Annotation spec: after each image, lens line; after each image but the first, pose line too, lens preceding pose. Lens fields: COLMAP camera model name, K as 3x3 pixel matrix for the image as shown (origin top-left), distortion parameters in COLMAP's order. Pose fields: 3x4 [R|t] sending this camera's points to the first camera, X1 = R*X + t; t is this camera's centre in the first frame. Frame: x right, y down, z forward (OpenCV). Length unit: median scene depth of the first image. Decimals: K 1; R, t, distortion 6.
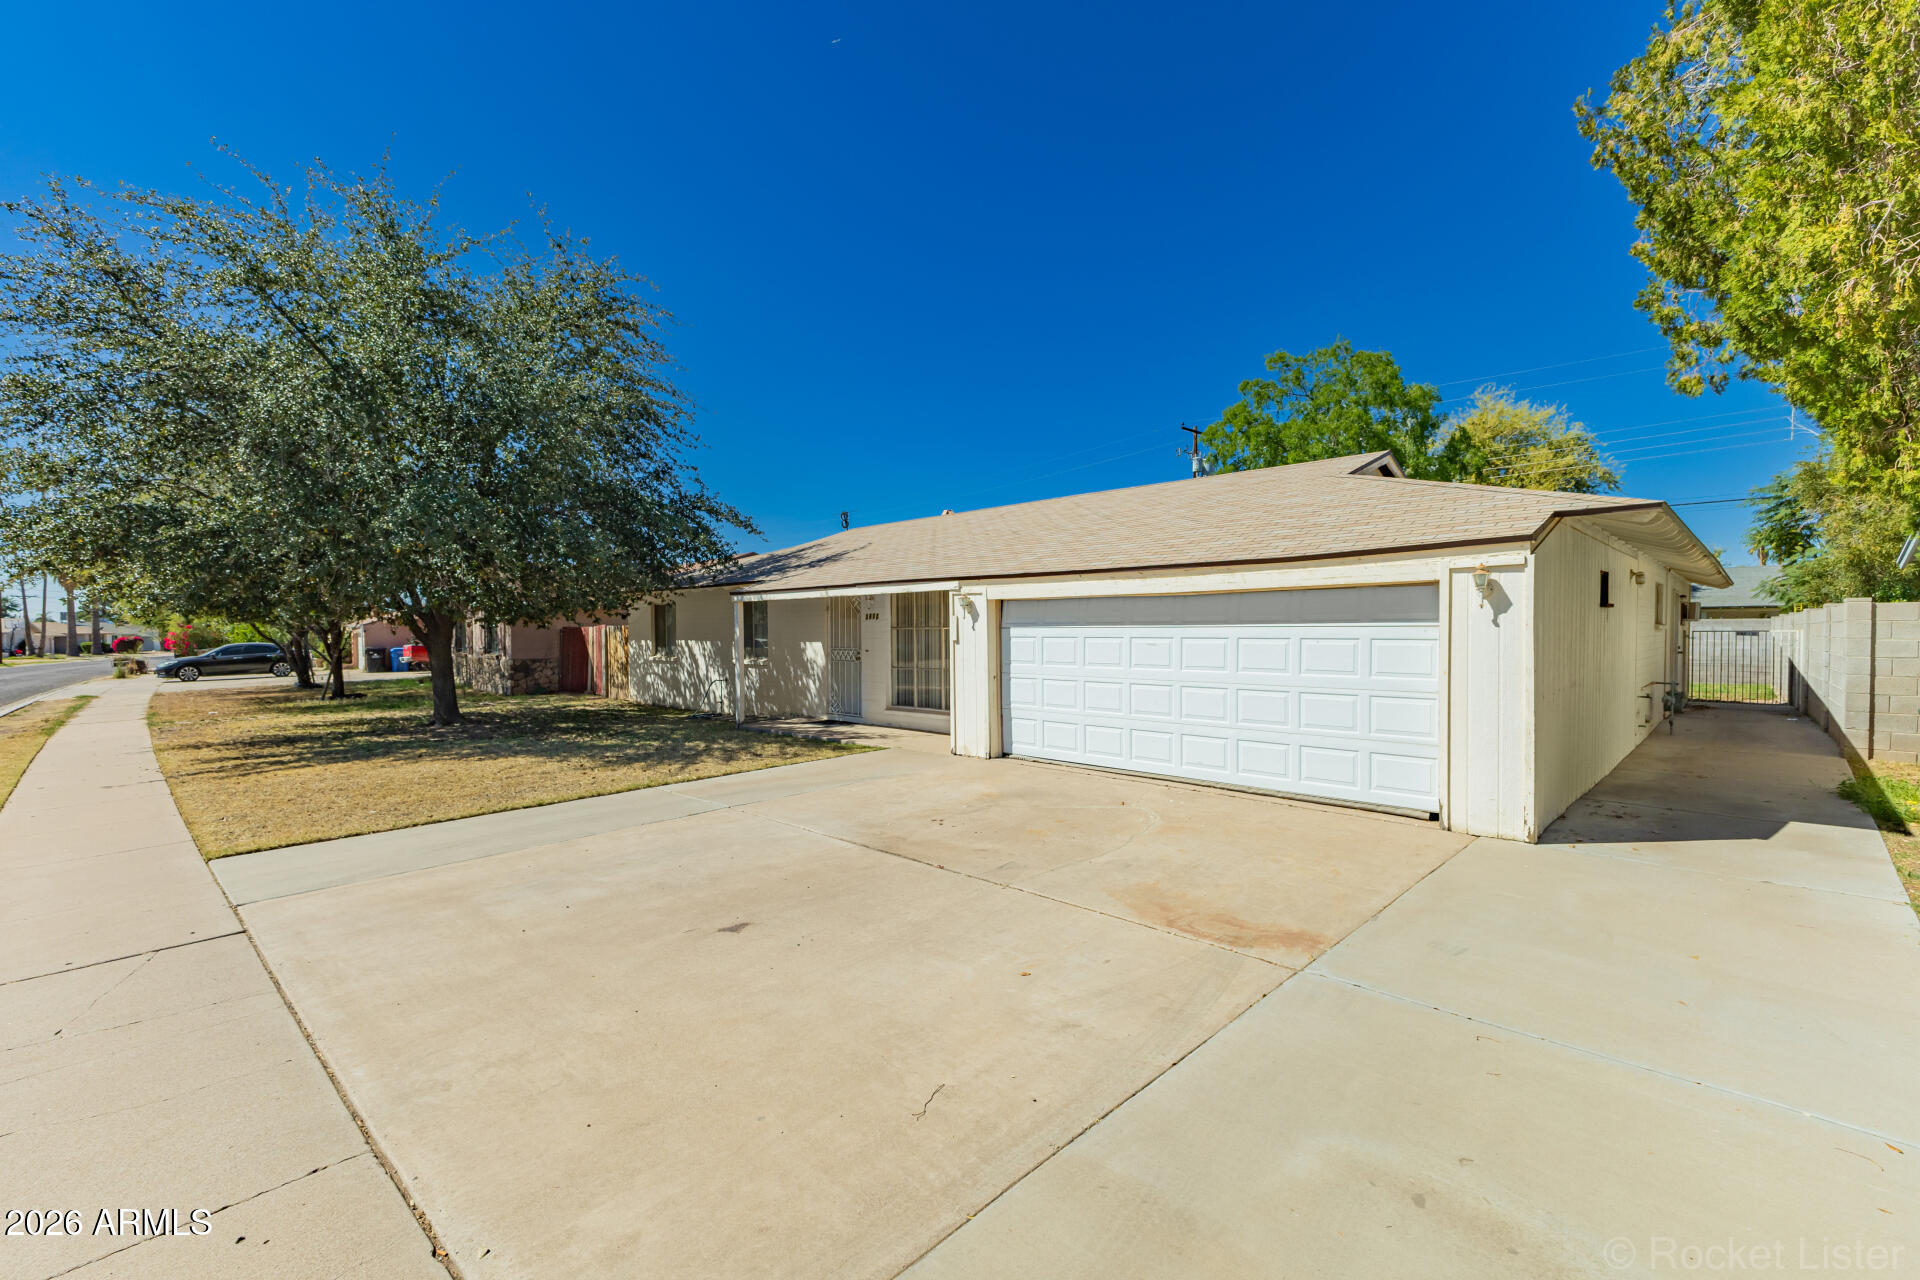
lens RADIAL K [[833.3, 0, 963.1], [0, 833.3, 635.8], [0, 0, 1]] dist [0.022245, -0.009022]
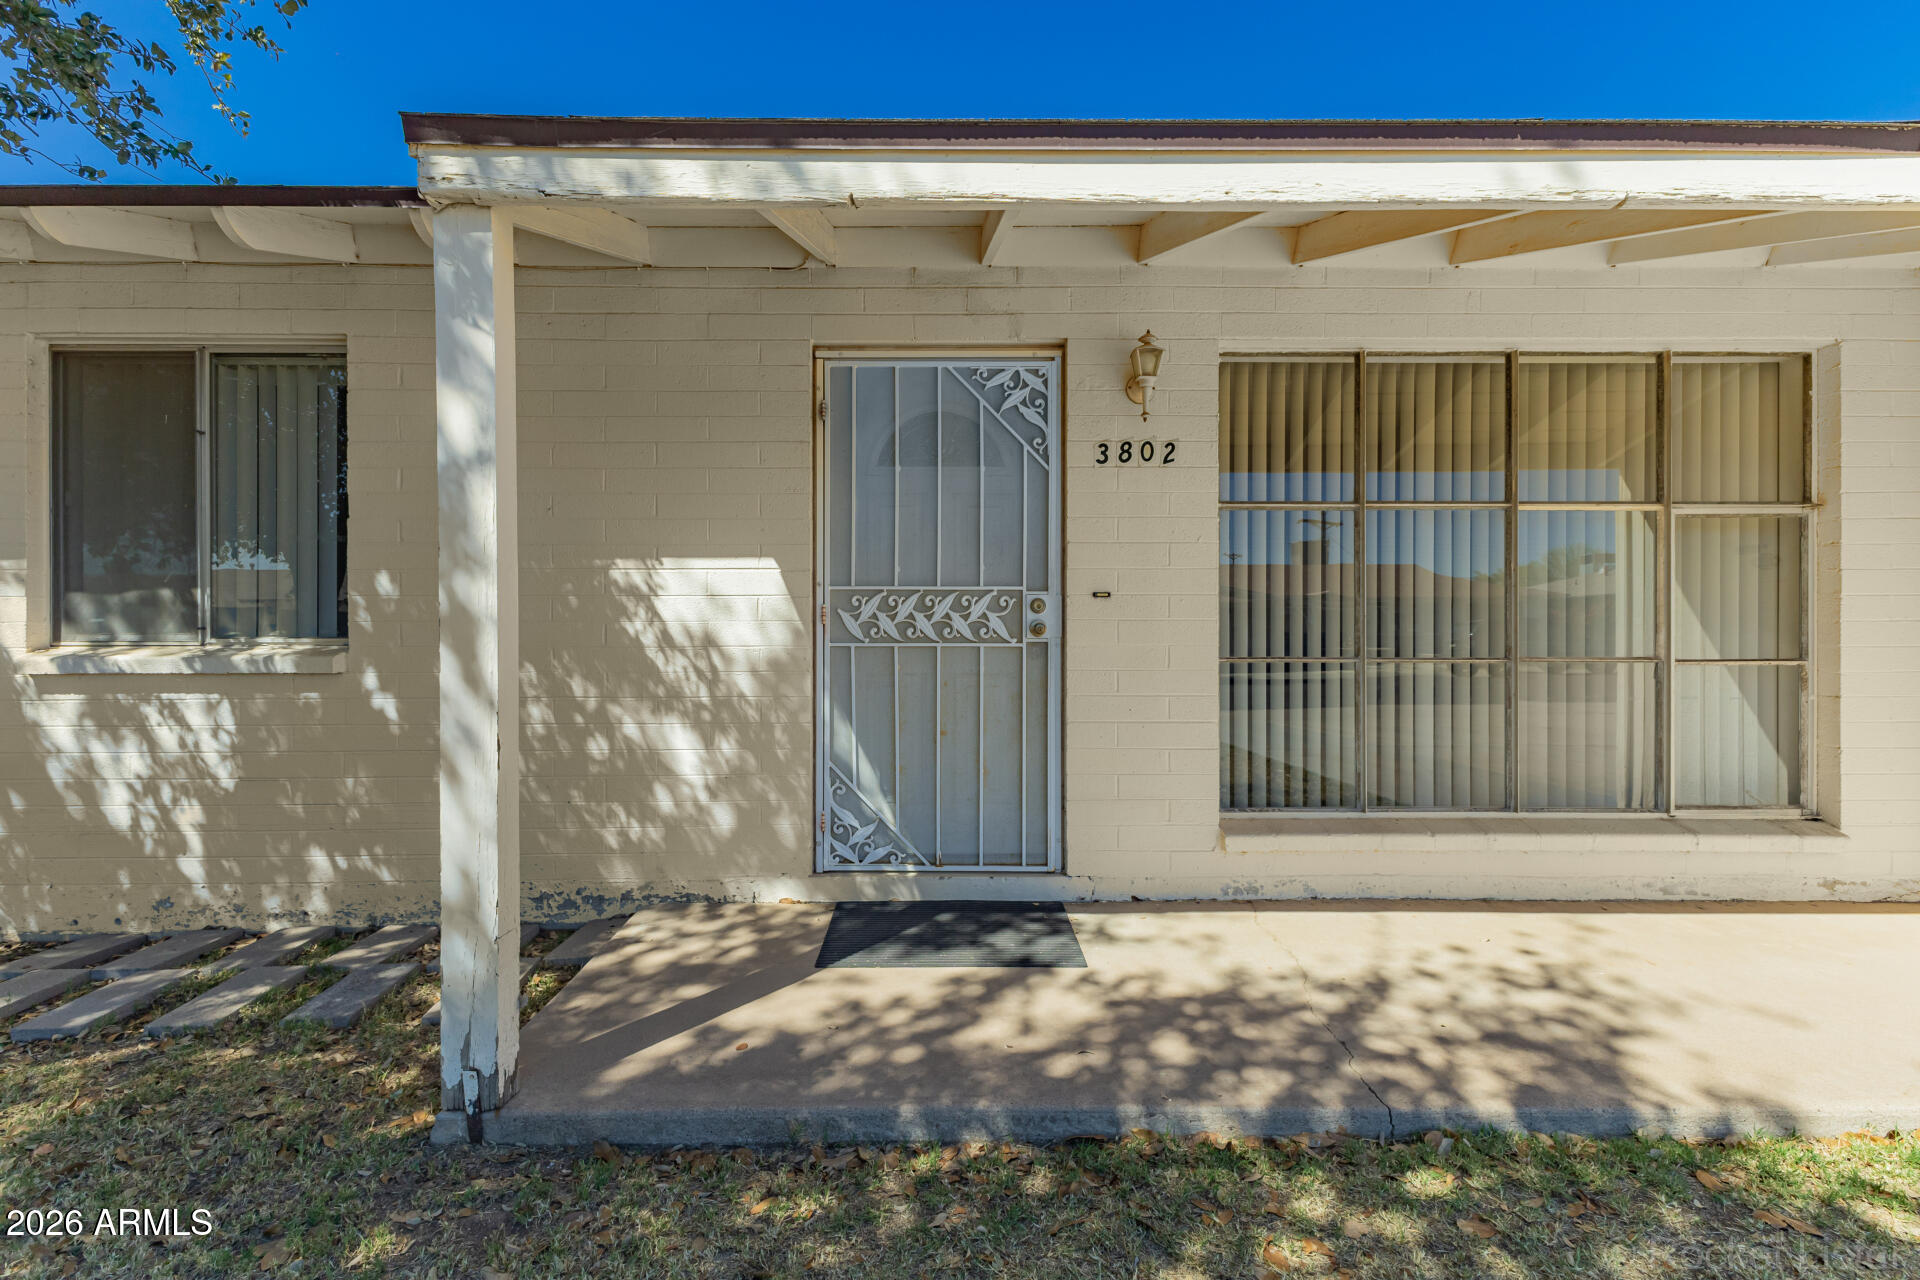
lens RADIAL K [[833.3, 0, 963.1], [0, 833.3, 635.8], [0, 0, 1]] dist [0.022245, -0.009022]
pose [[0.704225, -0.001159, 0.709976, -0.267083], [0.004917, 0.999983, -0.003244, 0.027065], [-0.709960, 0.005775, 0.704218, 0.728497]]
